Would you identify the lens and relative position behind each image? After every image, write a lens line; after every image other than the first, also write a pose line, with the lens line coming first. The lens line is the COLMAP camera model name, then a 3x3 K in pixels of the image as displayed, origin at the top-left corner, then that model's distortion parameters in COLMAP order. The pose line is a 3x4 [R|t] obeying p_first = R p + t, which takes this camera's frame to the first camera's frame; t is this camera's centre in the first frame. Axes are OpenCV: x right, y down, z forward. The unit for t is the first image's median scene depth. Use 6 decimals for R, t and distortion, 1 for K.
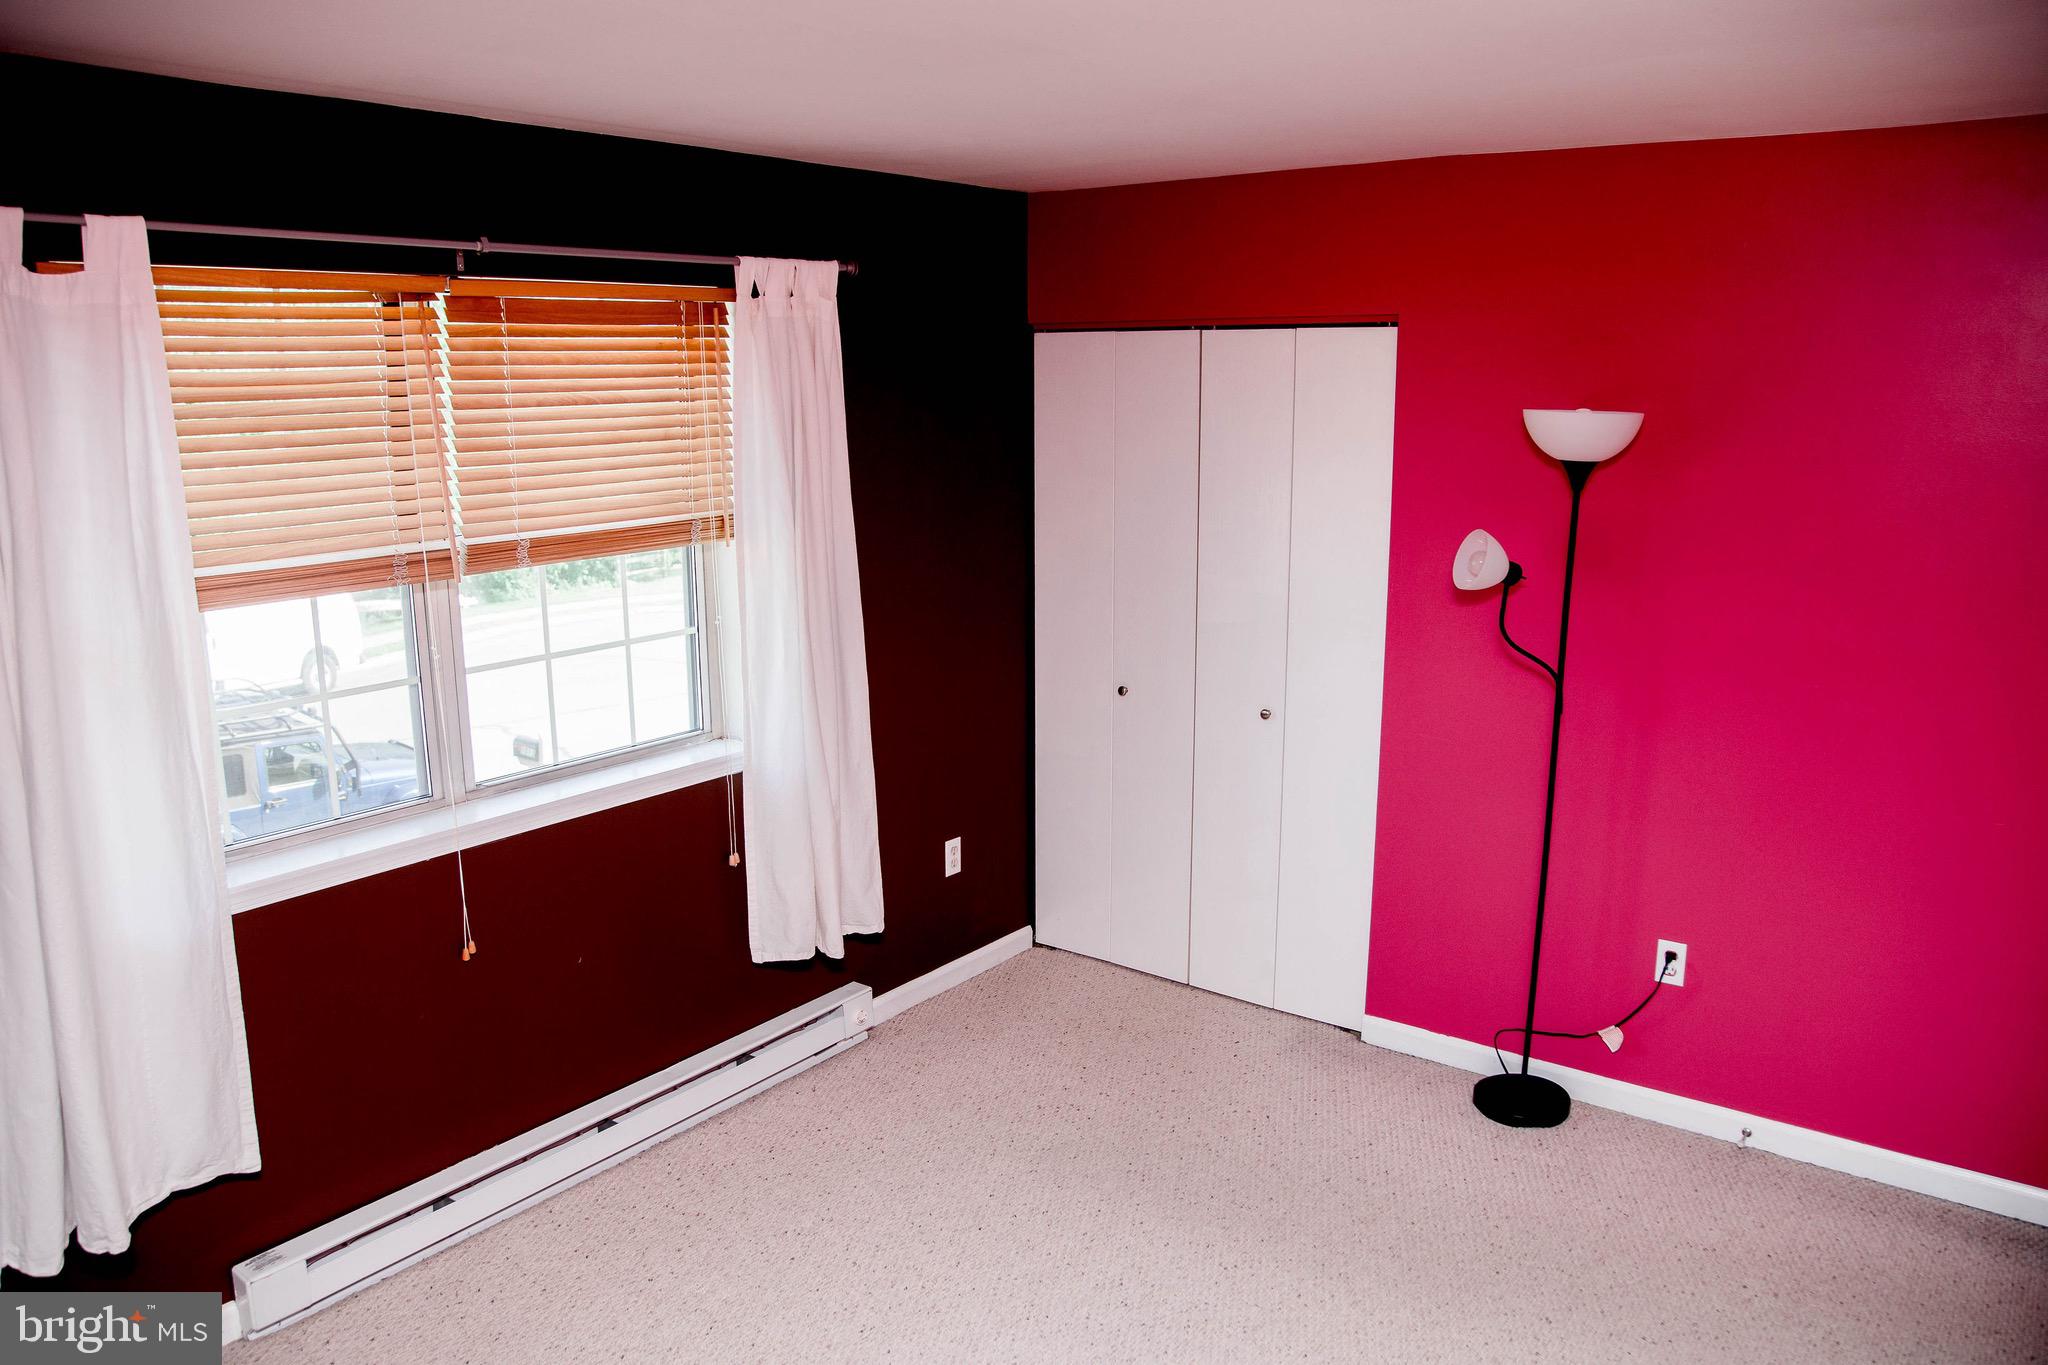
lens RADIAL K [[1478.7, 0, 1044.3], [0, 1478.7, 682.1], [0, 0, 1]] dist [-0.128448, 0.073971]
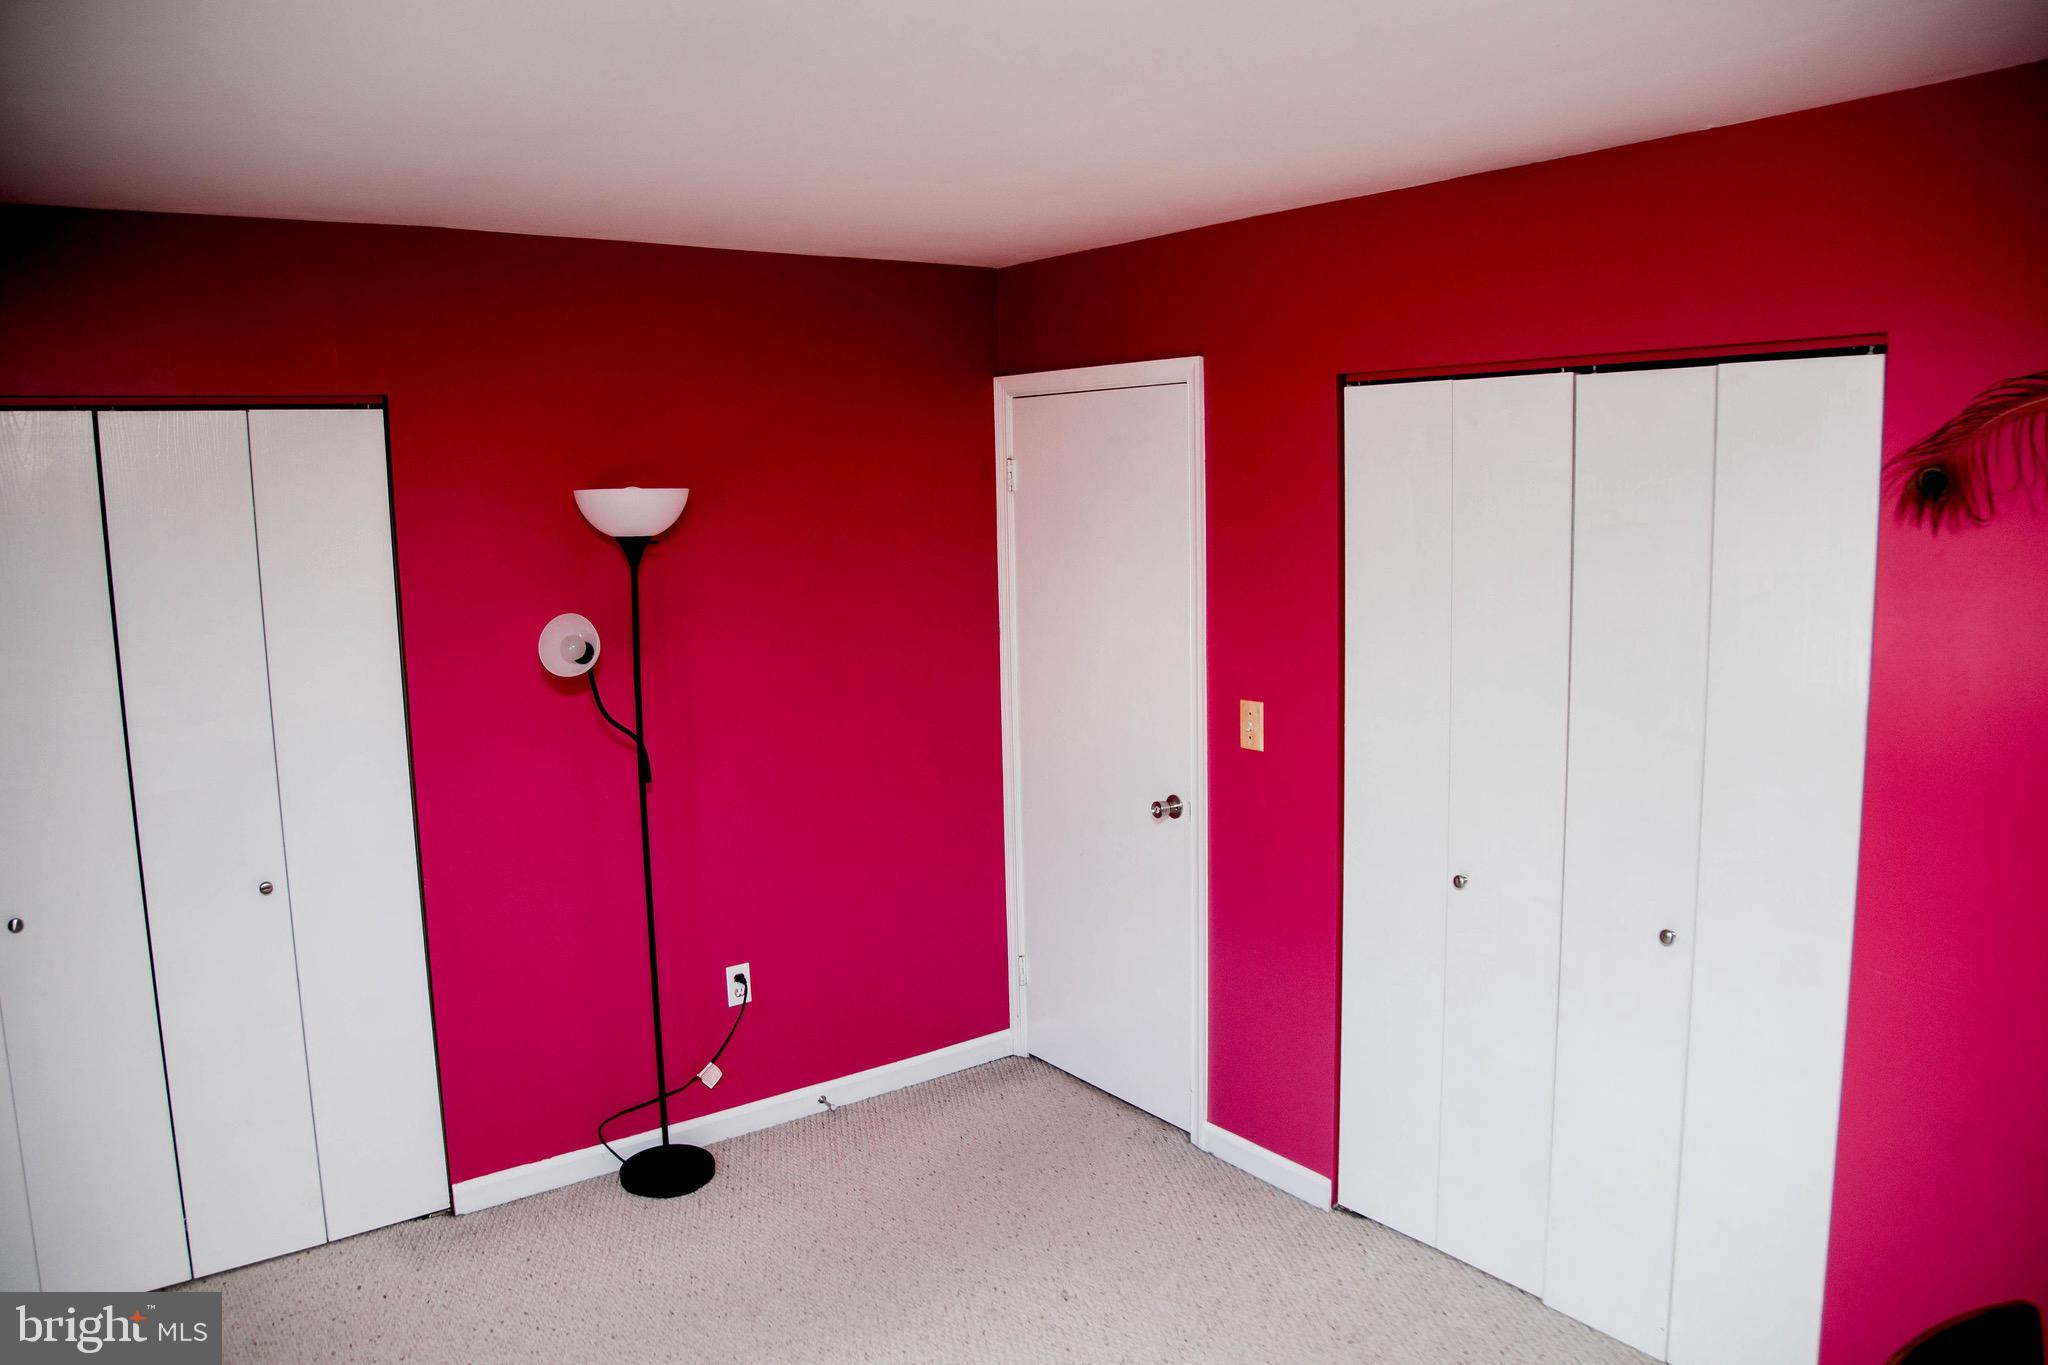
lens RADIAL K [[1478.7, 0, 1044.3], [0, 1478.7, 682.1], [0, 0, 1]] dist [-0.128448, 0.073971]
pose [[0.276197, -0.131793, 0.952022, -0.522441], [0.218083, 0.973310, 0.071470, -0.057282], [-0.936032, 0.187880, 0.297567, 0.402501]]
